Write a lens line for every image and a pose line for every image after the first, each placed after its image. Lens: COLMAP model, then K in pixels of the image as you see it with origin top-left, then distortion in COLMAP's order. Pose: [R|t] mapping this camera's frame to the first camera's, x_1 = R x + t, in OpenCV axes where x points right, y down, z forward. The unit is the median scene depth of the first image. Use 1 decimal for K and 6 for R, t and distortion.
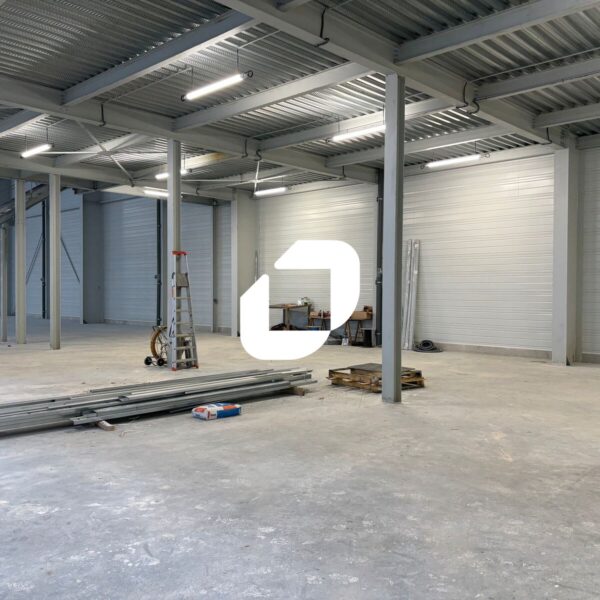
lens RADIAL K [[611.9, 0, 300.5], [0, 611.9, 299.3], [0, 0, 1]] dist [0.031844, 0.000000]
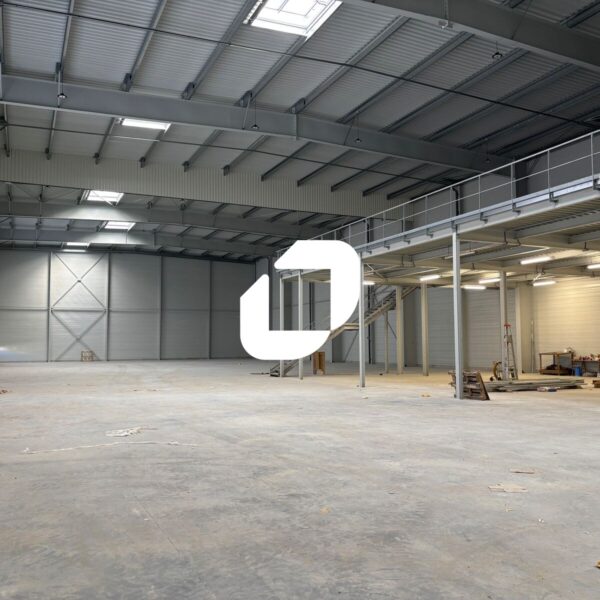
lens RADIAL K [[611.9, 0, 301.3], [0, 611.9, 302.8], [0, 0, 1]] dist [0.031844, 0.000000]
pose [[0.933034, -0.035132, -0.358068, -0.101063], [0.005436, 0.996484, -0.083606, 0.016568], [0.359746, 0.076061, 0.929945, -1.145768]]
